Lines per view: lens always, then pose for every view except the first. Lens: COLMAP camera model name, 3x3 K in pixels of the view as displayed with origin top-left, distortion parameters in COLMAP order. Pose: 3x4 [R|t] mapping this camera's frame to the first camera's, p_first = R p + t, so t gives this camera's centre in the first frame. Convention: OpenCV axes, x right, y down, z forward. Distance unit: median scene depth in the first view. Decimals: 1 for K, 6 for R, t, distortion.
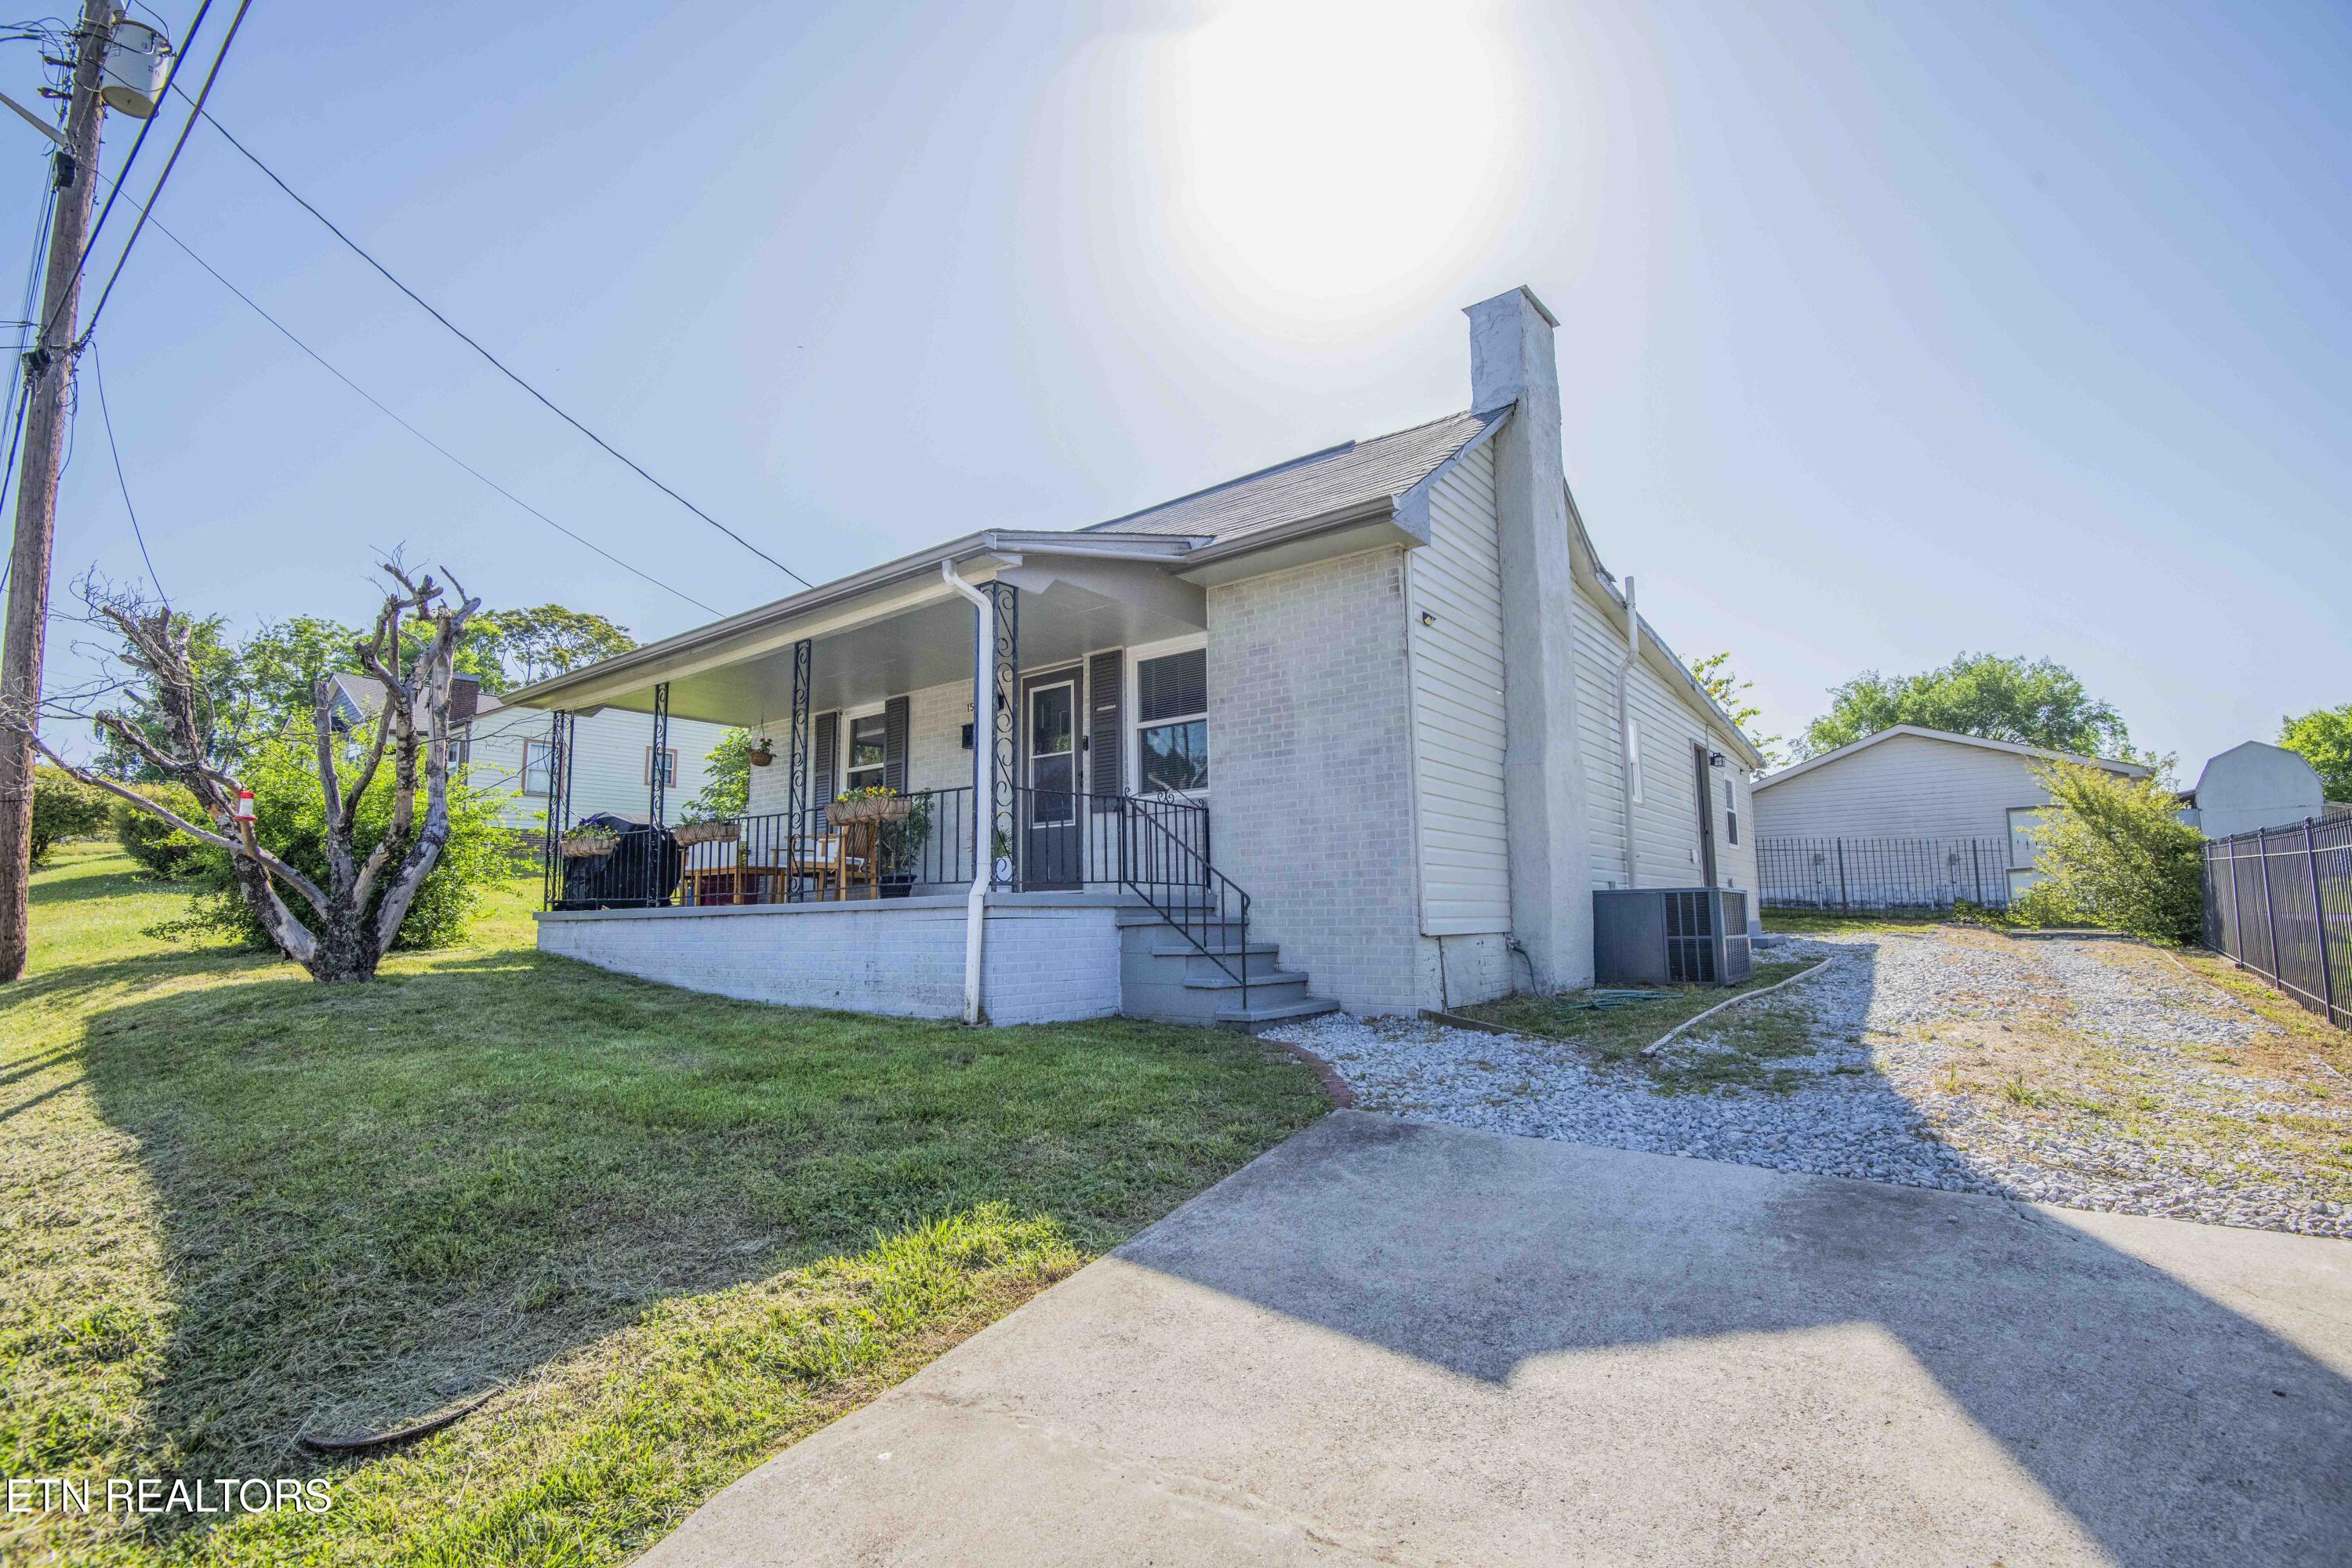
lens RADIAL K [[1104.8, 0, 1176.0], [0, 1104.8, 784.0], [0, 0, 1]] dist [-0.002022, -0.000313]
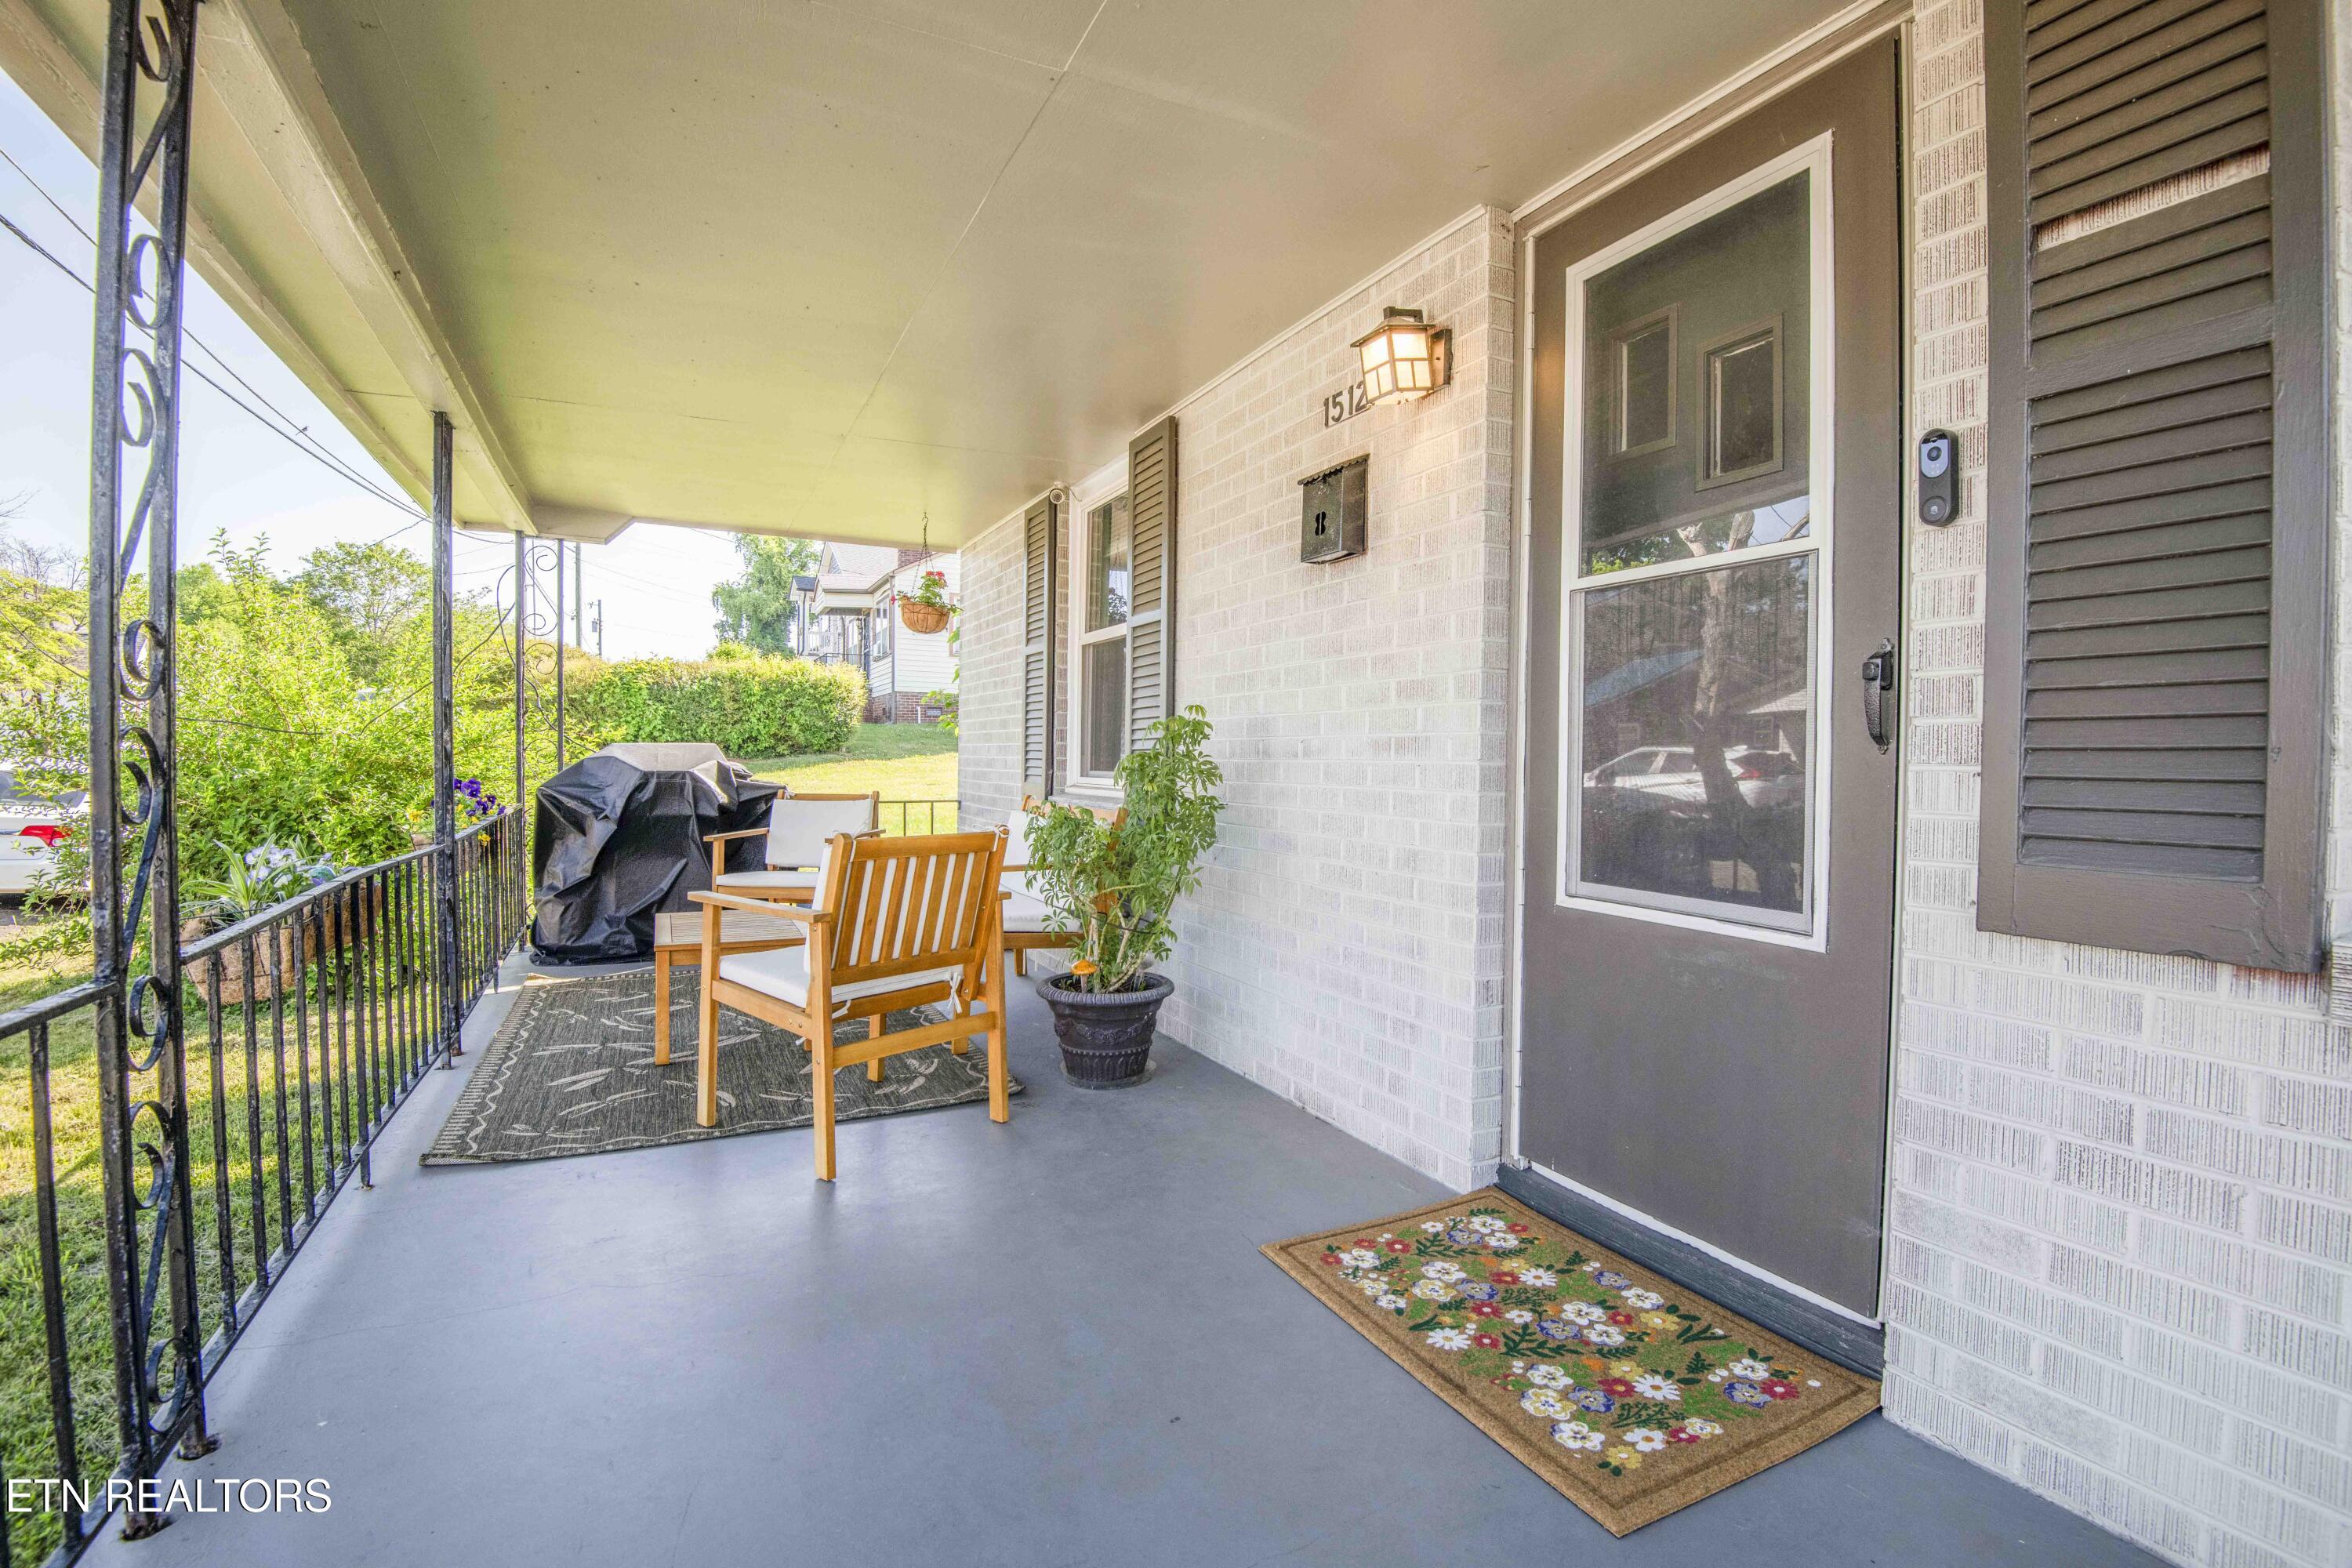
lens RADIAL K [[1096.8, 0, 1176.0], [0, 1096.8, 784.0], [0, 0, 1]] dist [-0.008445, -0.020119]
pose [[0.899218, 0.032968, -0.436258, -0.116116], [0.031891, 0.989565, 0.140515, -0.019348], [0.436338, -0.140266, 0.888783, 0.846662]]
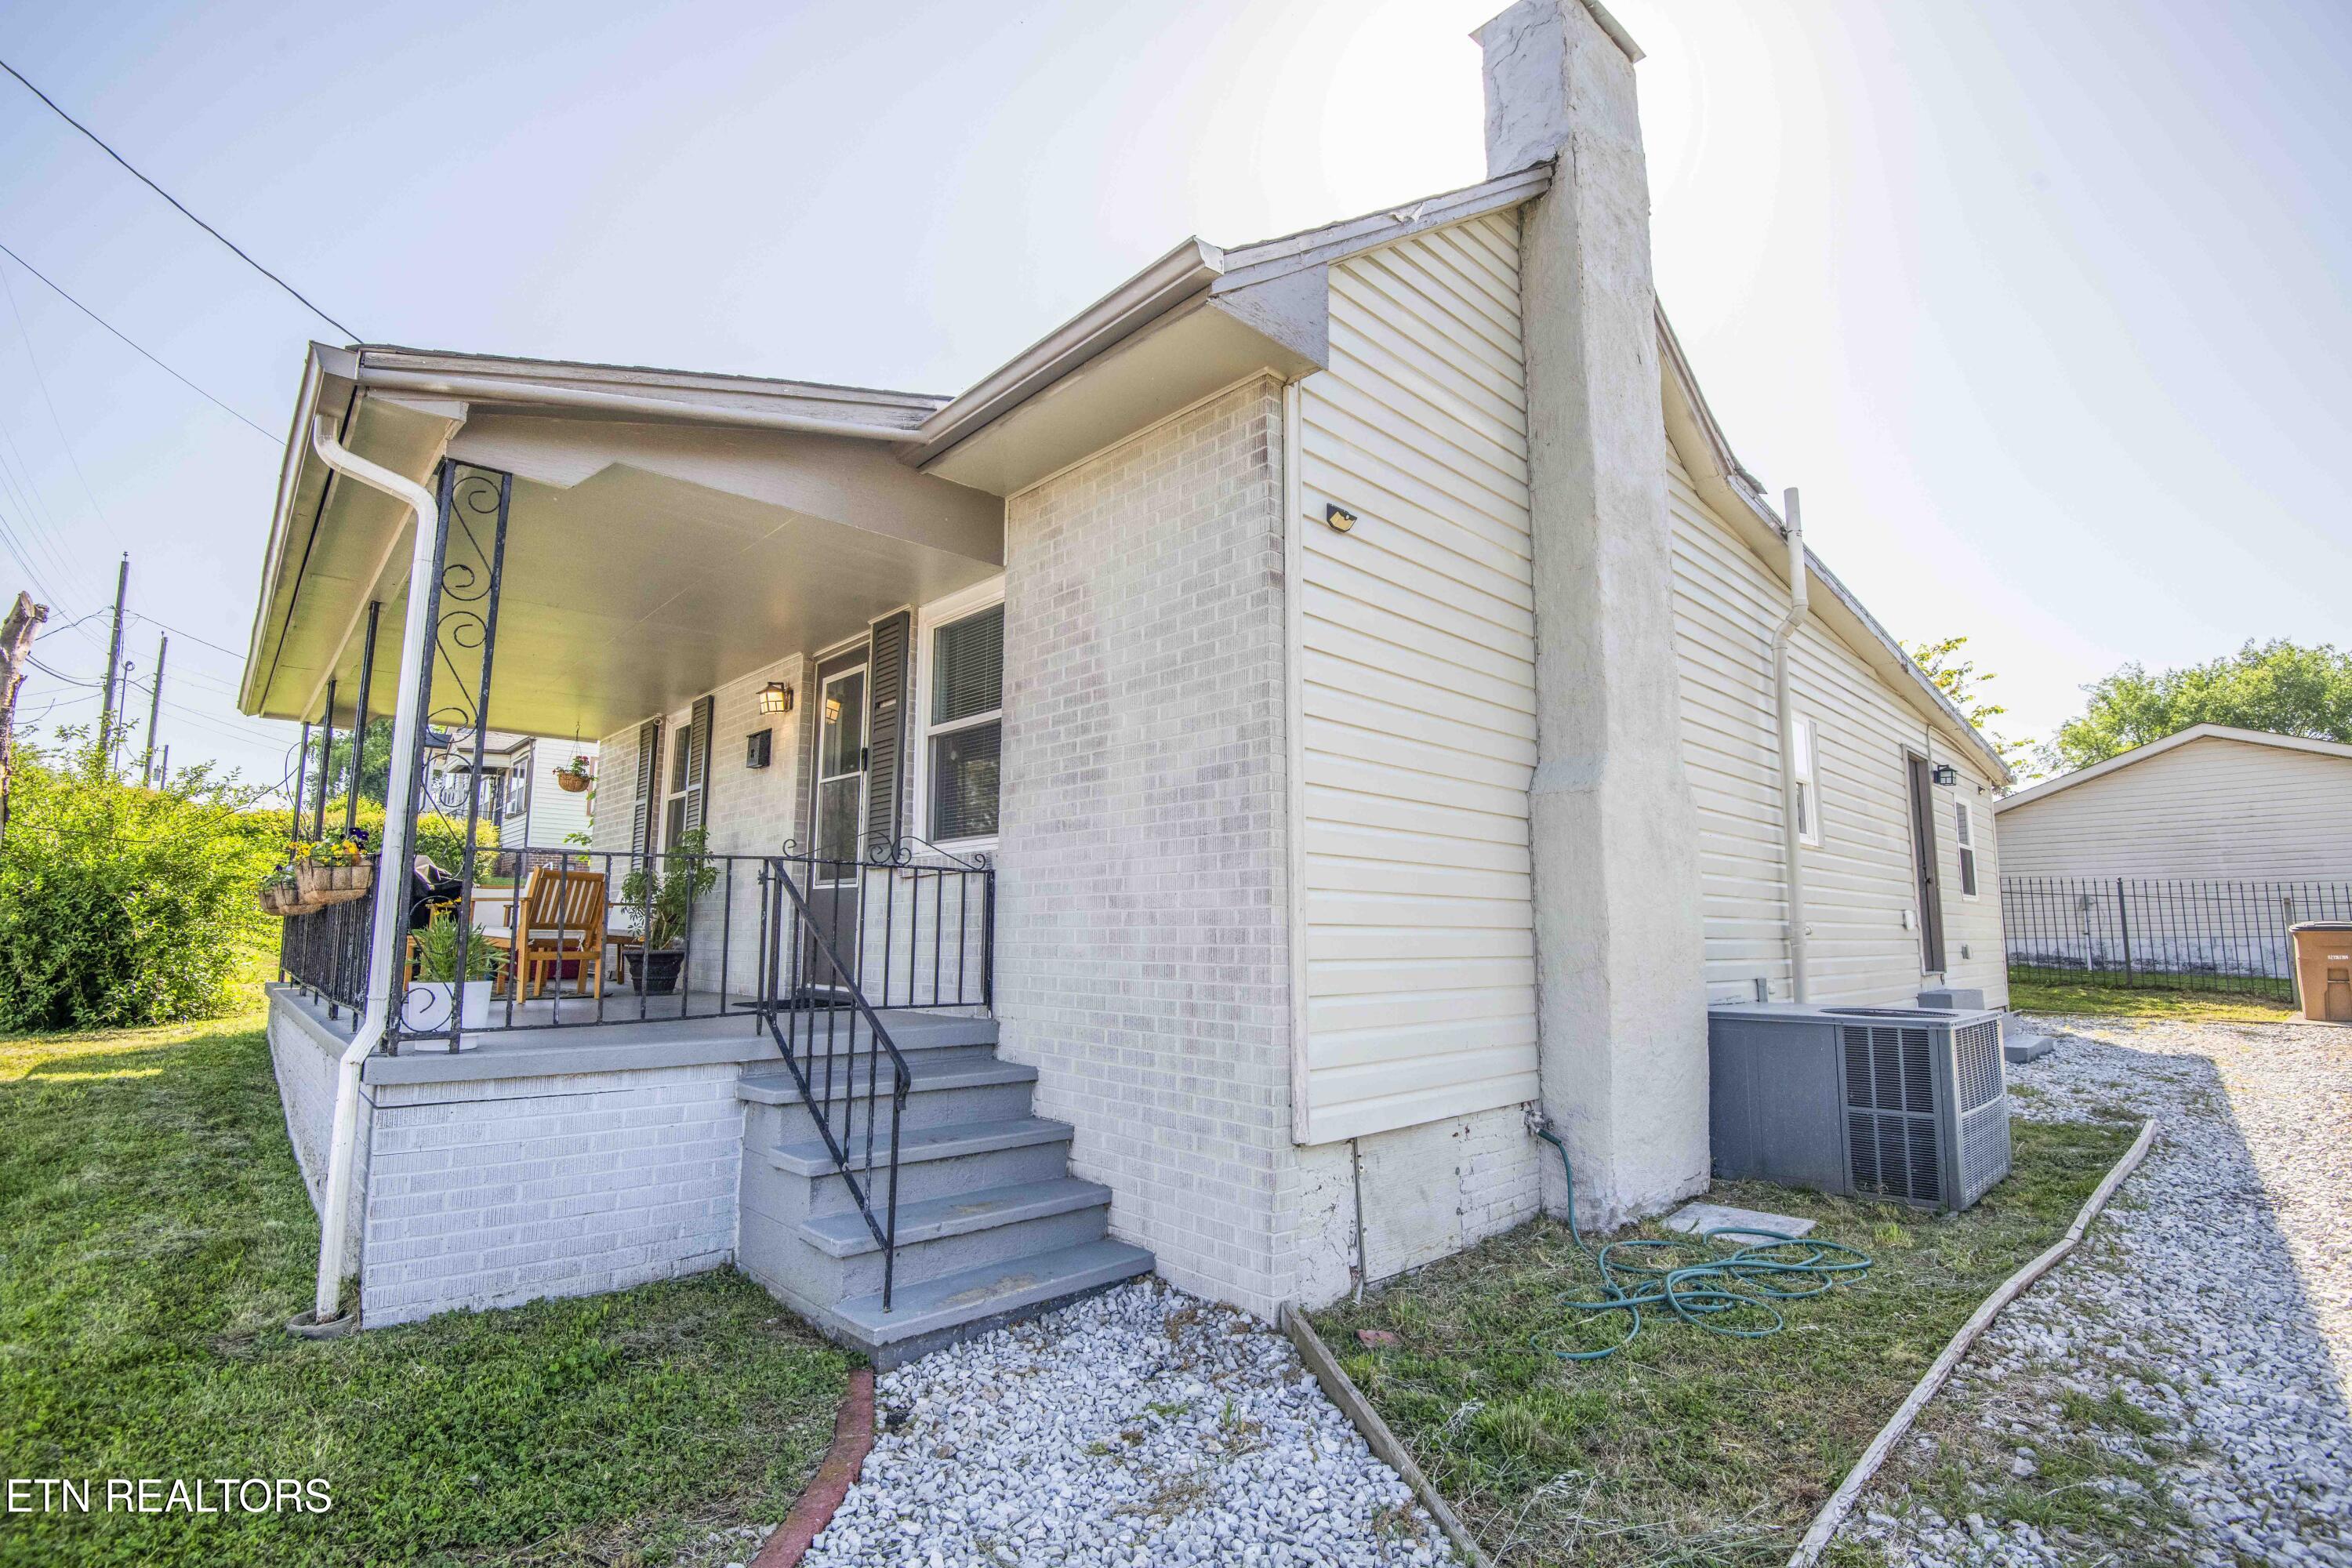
lens RADIAL K [[1096.8, 0, 1176.0], [0, 1096.8, 784.0], [0, 0, 1]] dist [-0.008445, -0.020119]
pose [[0.987246, -0.003788, -0.159155, 0.207281], [0.002046, 0.999936, -0.011110, -0.015997], [0.159187, 0.010642, 0.987191, 0.423024]]
